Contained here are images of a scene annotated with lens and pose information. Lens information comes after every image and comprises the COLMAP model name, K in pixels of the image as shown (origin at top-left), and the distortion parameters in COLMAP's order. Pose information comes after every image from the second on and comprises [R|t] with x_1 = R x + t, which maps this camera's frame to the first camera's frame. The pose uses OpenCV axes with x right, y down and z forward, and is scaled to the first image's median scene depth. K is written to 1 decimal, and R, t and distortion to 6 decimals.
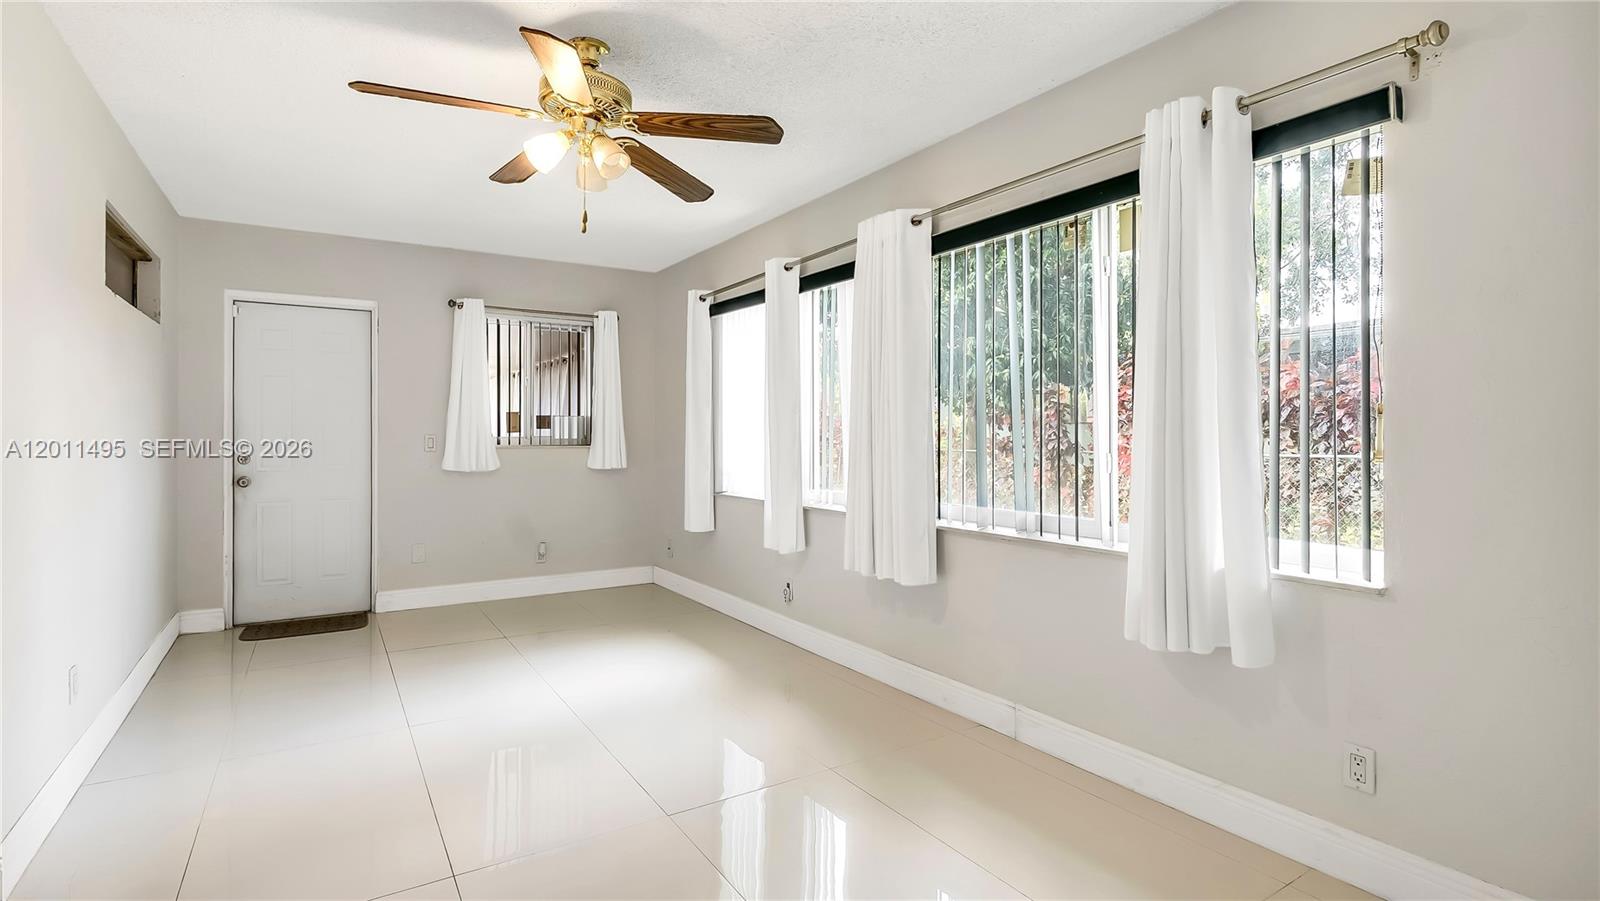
lens RADIAL K [[770.0, 0, 799.6], [0, 770.0, 430.1], [0, 0, 1]] dist [-0.002958, -0.000473]
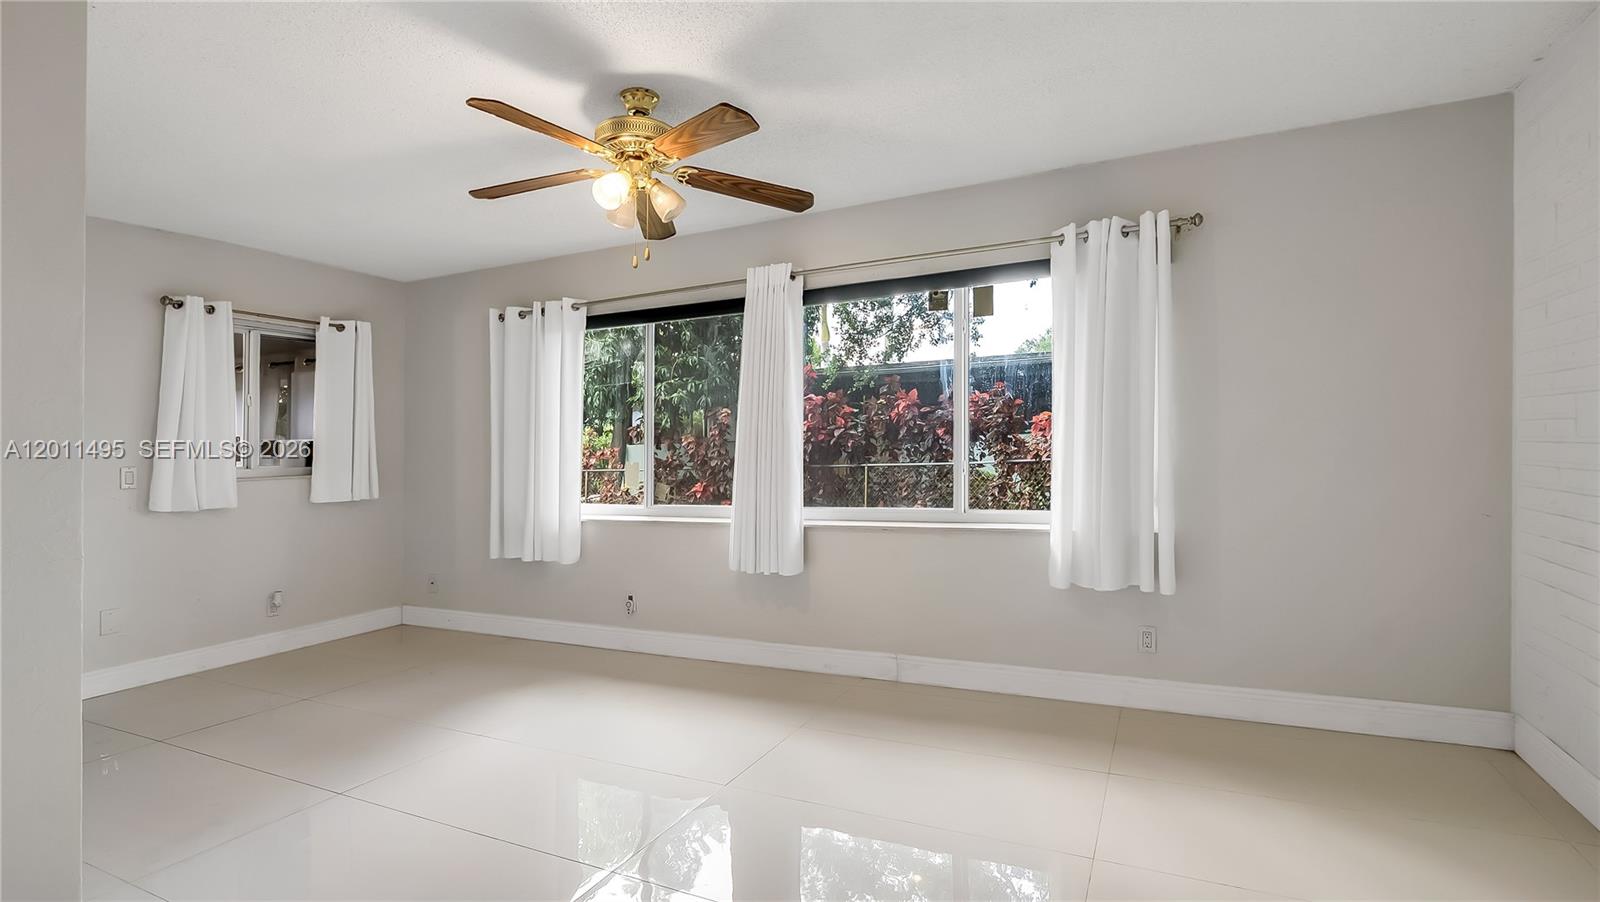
lens RADIAL K [[774.3, 0, 800.0], [0, 774.3, 451.0], [0, 0, 1]] dist [-0.003985, -0.000152]
pose [[0.850342, -0.020510, 0.525830, -0.315922], [0.020735, 0.999770, 0.005464, -0.000364], [-0.525821, 0.006257, 0.850572, -0.019787]]
